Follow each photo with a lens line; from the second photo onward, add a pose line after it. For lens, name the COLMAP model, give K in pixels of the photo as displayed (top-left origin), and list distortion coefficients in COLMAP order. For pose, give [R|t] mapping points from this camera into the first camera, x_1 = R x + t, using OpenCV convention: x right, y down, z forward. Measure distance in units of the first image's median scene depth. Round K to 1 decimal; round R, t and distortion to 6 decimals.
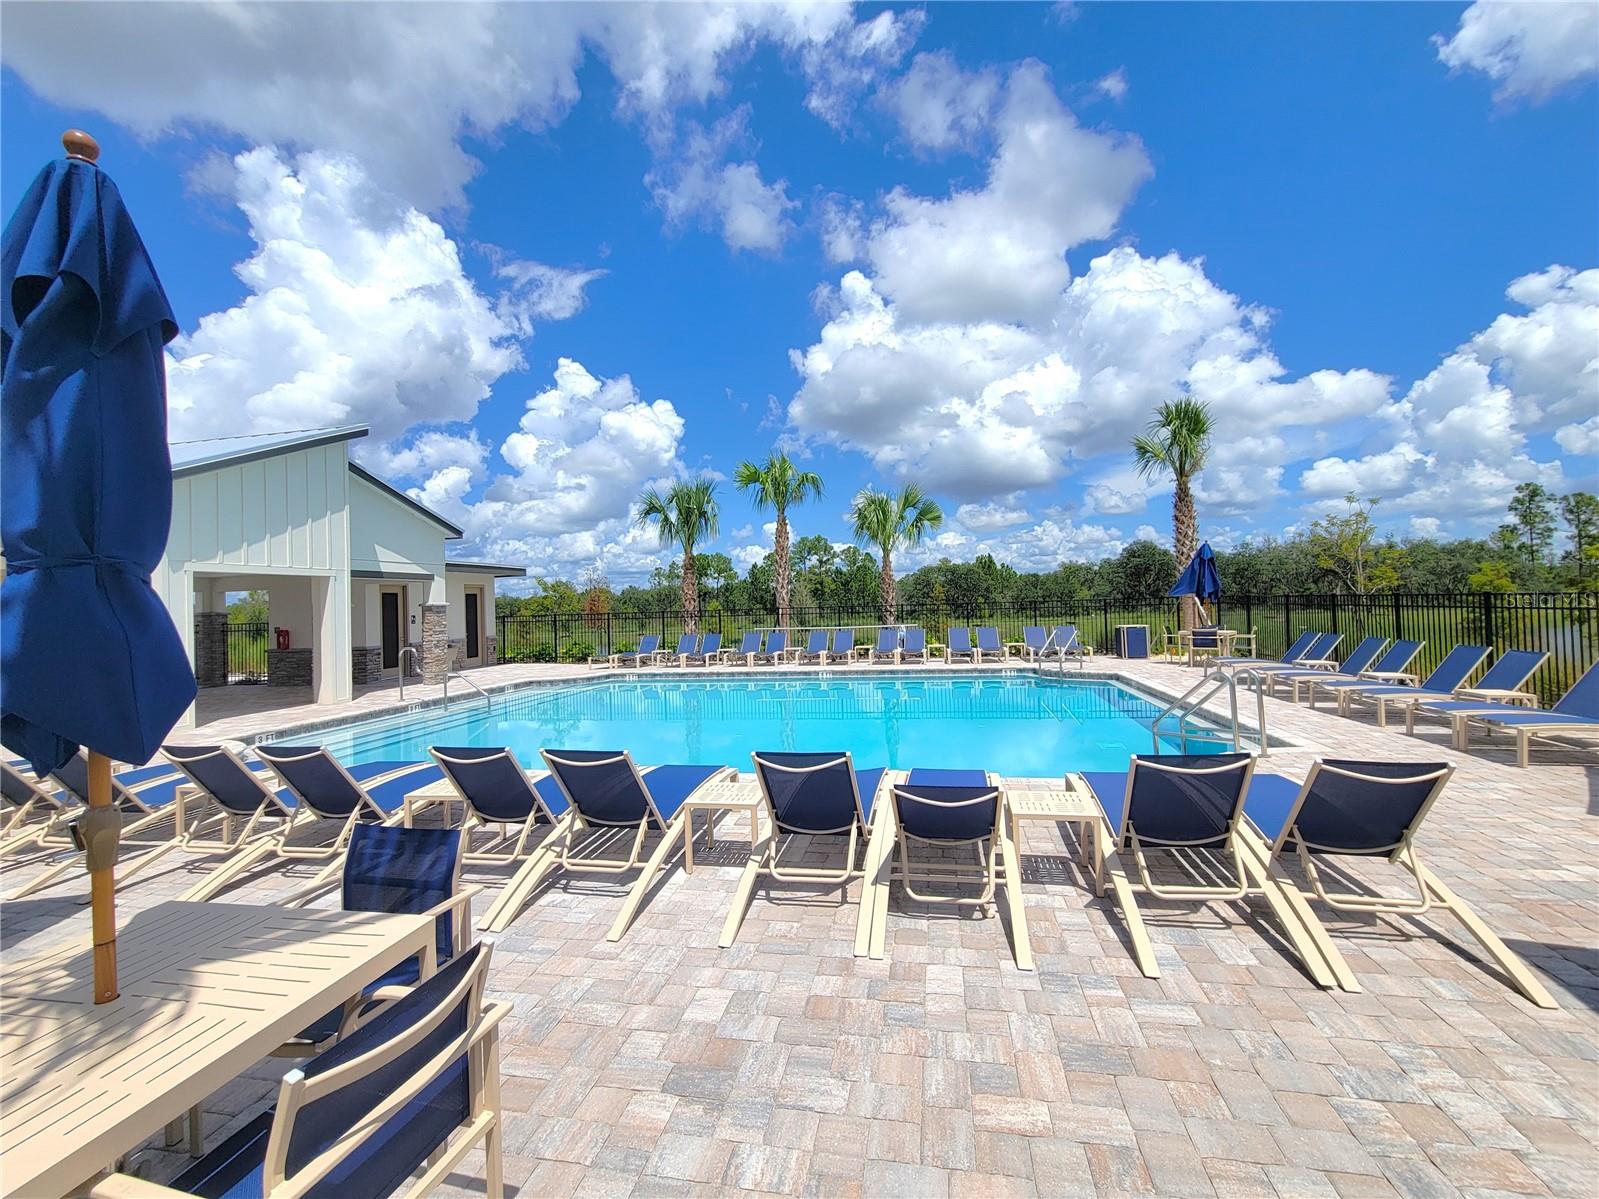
lens RADIAL K [[662.4, 0, 788.3], [0, 662.4, 597.3], [0, 0, 1]] dist [0.003856, -0.000311]
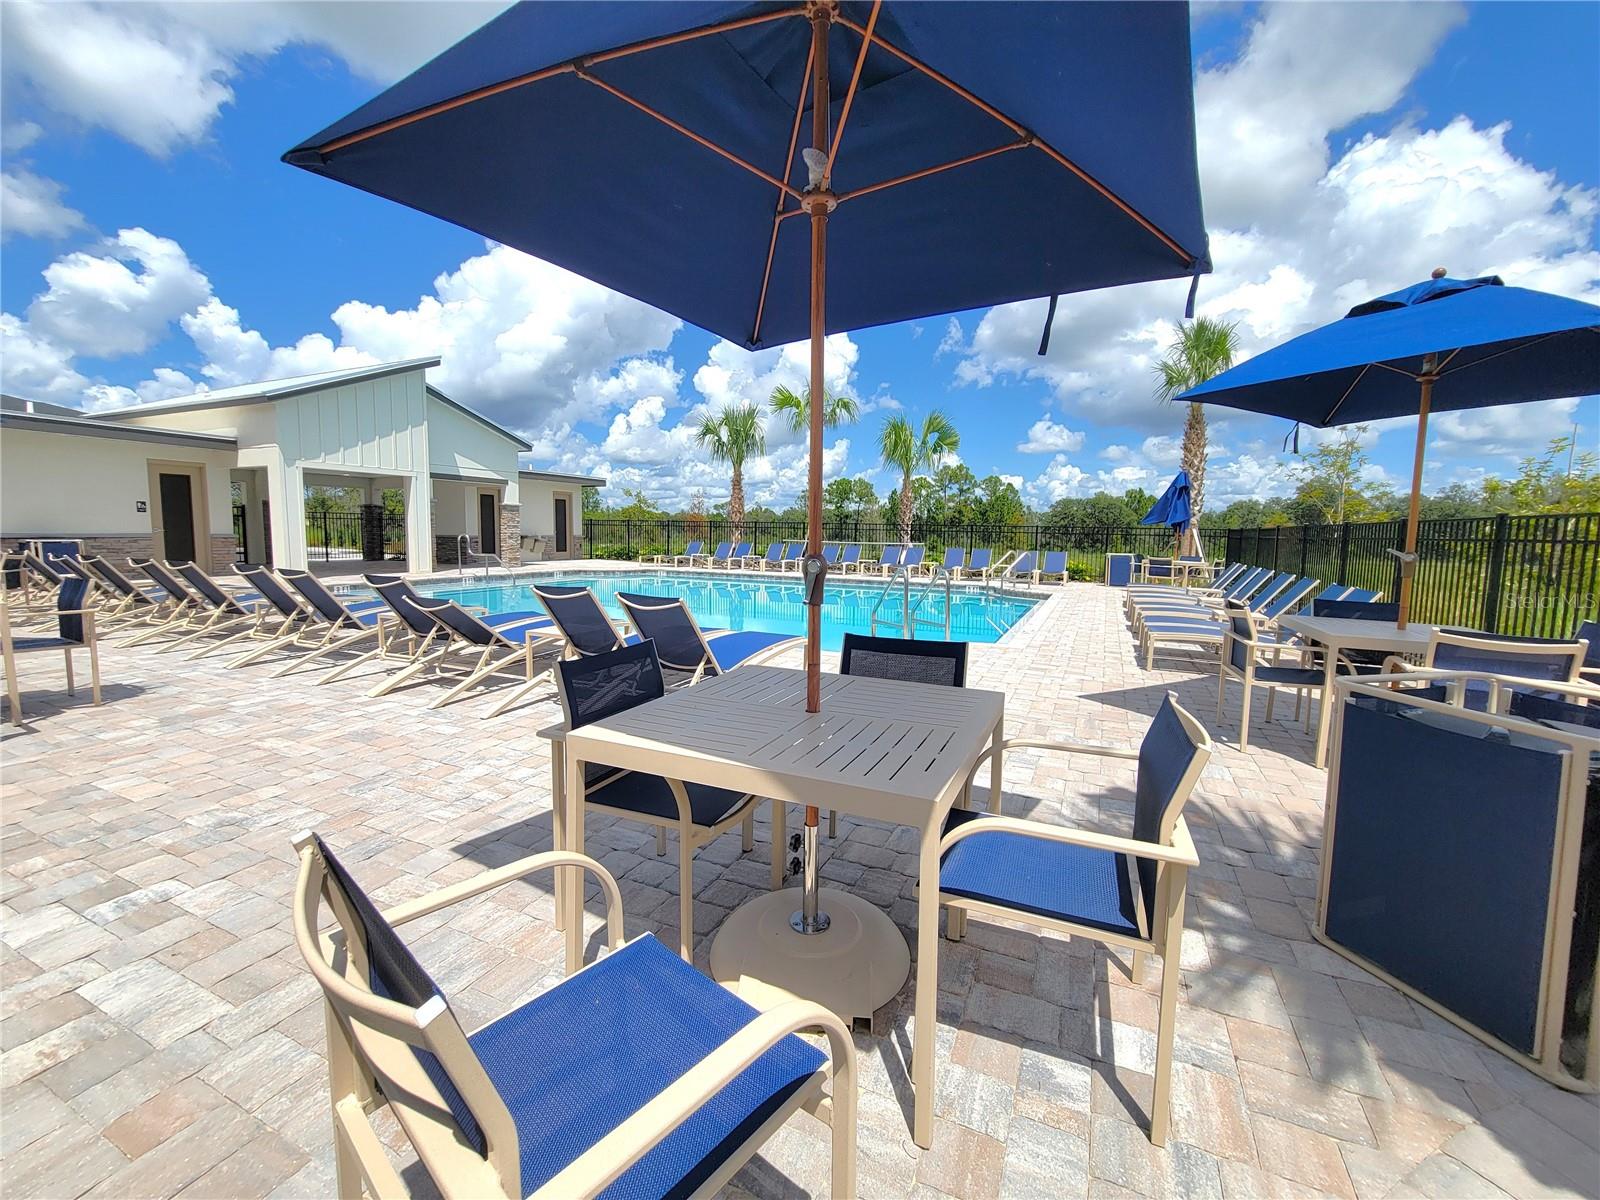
lens RADIAL K [[662.8, 0, 920.3], [0, 662.8, 627.6], [0, 0, 1]] dist [0.003856, -0.000311]
pose [[0.974157, 0.076730, -0.212439, 0.203670], [-0.046142, 0.988300, 0.145373, 0.008982], [0.221108, -0.131814, 0.966300, -0.028555]]
